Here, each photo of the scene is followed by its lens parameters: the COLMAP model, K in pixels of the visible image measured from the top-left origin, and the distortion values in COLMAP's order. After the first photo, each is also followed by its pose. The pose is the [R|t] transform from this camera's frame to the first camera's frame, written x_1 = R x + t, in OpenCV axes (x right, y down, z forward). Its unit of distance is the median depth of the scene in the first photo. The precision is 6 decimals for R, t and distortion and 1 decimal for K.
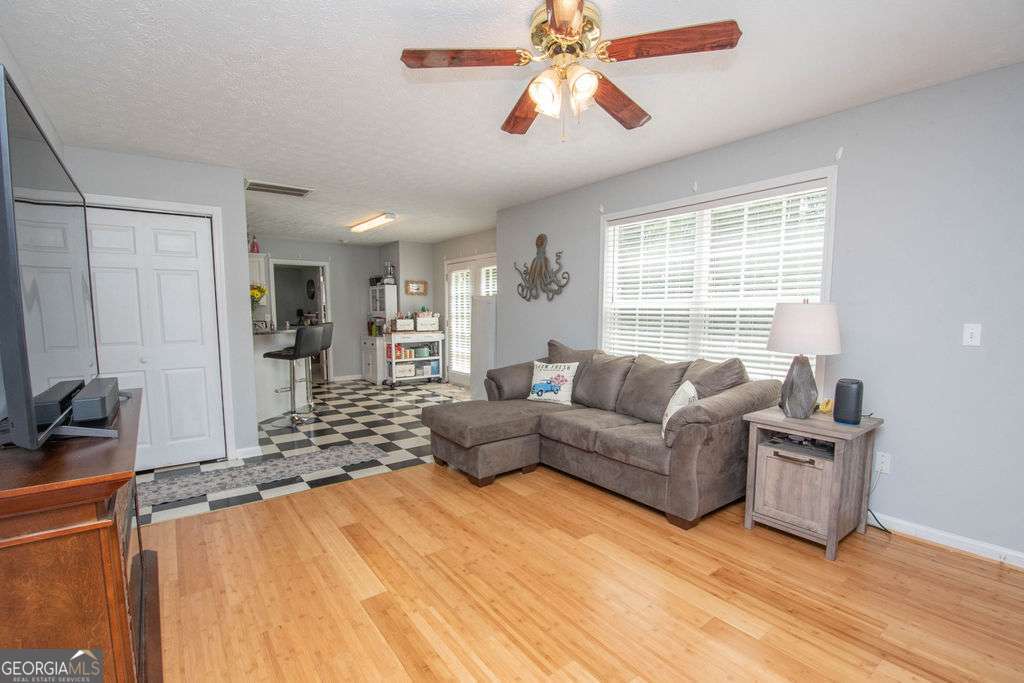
lens RADIAL K [[453.2, 0, 520.1], [0, 453.2, 357.9], [0, 0, 1]] dist [0.004025, -0.009397]
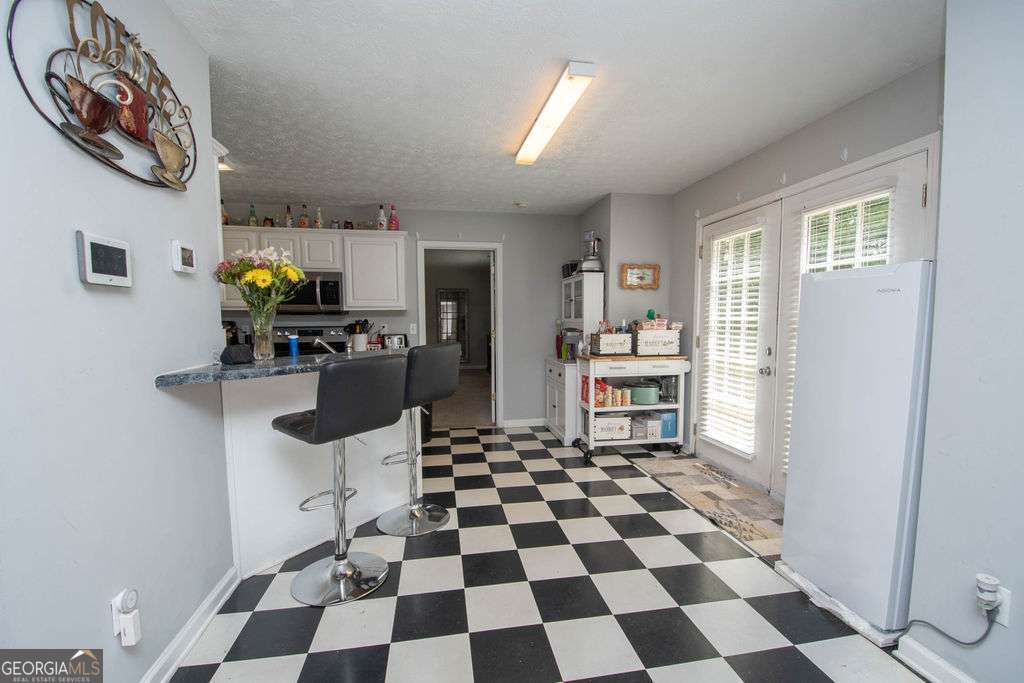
lens RADIAL K [[453.2, 0, 508.3], [0, 453.2, 349.1], [0, 0, 1]] dist [0.004025, -0.009397]
pose [[0.880007, 0.027531, -0.474163, -0.106654], [-0.044751, 0.998684, -0.025068, -0.045891], [0.472848, 0.043279, 0.880080, 0.451952]]
